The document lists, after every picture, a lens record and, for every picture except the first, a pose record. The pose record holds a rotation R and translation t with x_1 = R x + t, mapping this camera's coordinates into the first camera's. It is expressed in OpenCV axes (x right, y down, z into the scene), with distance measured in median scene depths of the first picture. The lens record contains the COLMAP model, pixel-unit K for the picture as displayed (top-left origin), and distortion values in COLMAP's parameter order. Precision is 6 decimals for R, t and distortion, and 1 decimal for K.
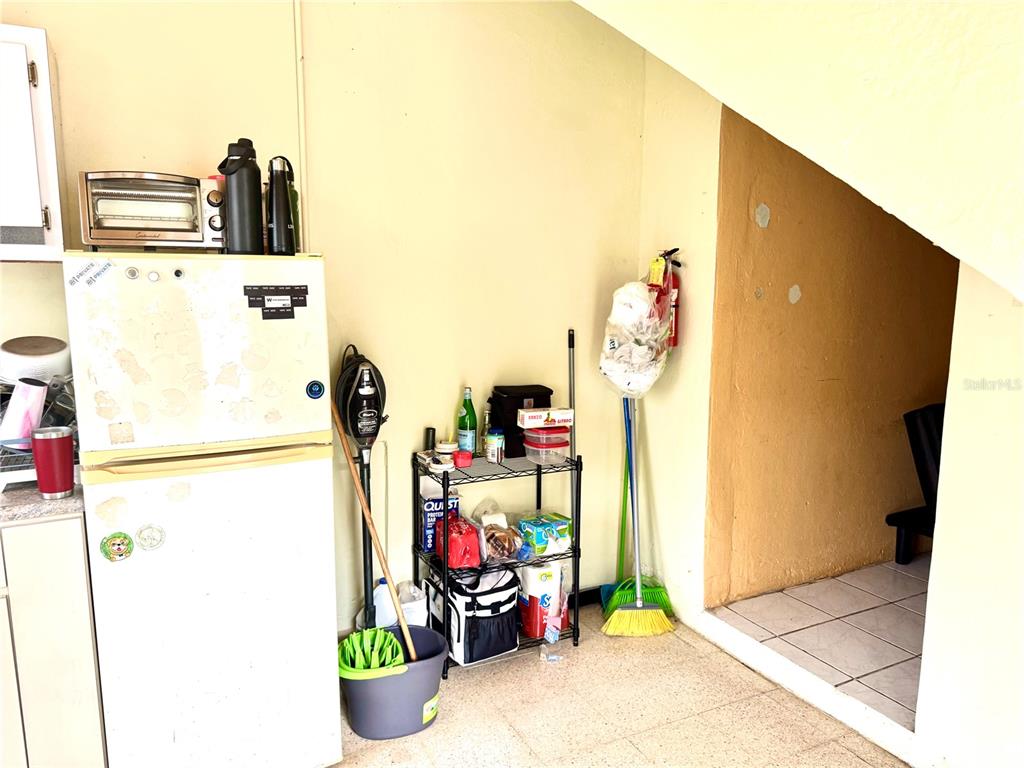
lens RADIAL K [[731.1, 0, 512.1], [0, 731.1, 395.7], [0, 0, 1]] dist [0.065177, -0.082186]
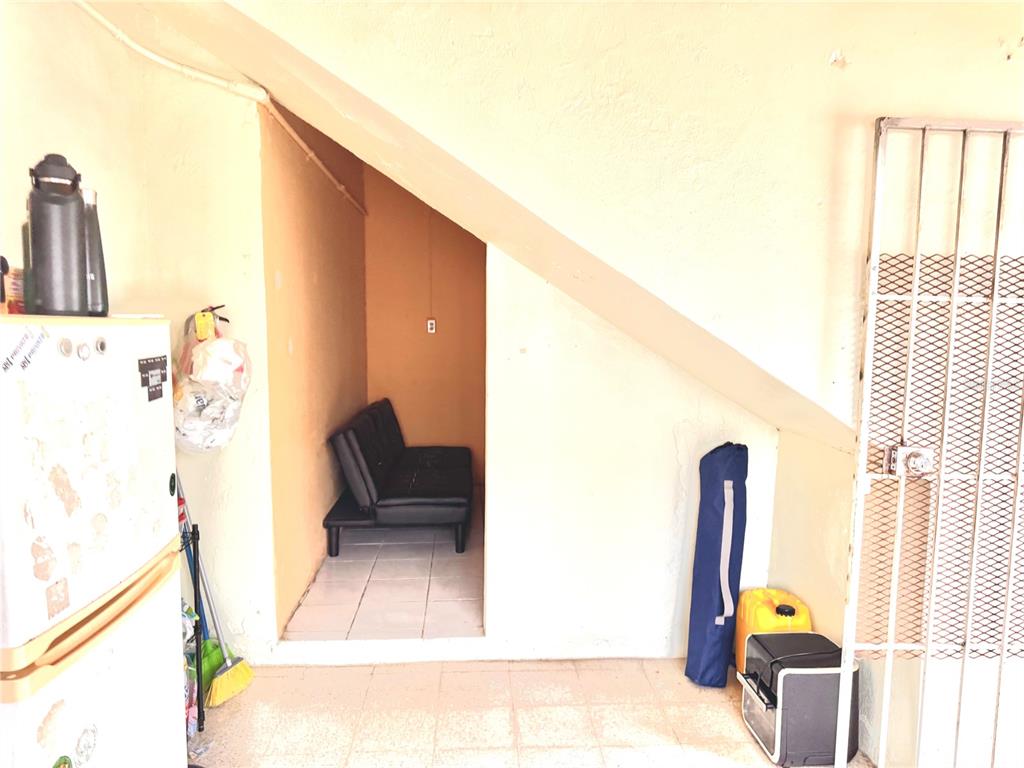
lens RADIAL K [[731.1, 0, 512.1], [0, 731.1, 395.7], [0, 0, 1]] dist [0.065177, -0.082186]
pose [[0.397613, -0.089156, 0.913212, -0.874543], [0.139501, 0.989572, 0.035873, -0.083626], [-0.906887, 0.113130, 0.405904, 0.343113]]
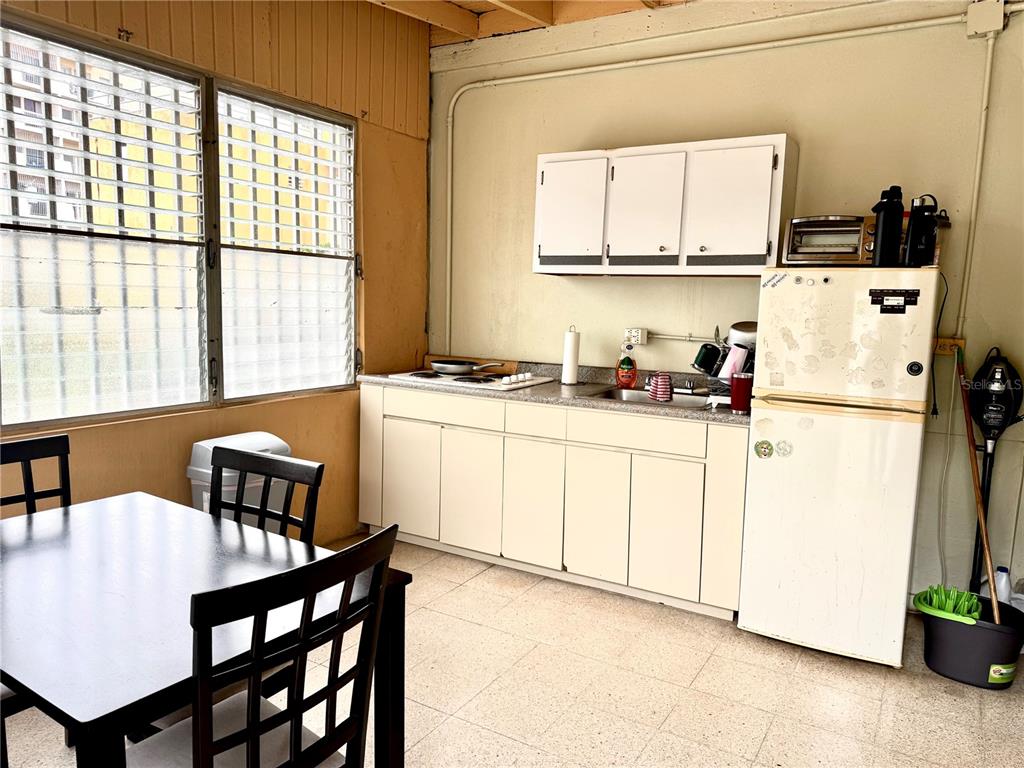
lens RADIAL K [[731.1, 0, 512.1], [0, 731.1, 395.7], [0, 0, 1]] dist [0.065177, -0.082186]
pose [[0.551390, 0.125483, -0.824756, 0.452746], [-0.155493, 0.986757, 0.046176, 0.094857], [0.819628, 0.102783, 0.563600, -0.352928]]
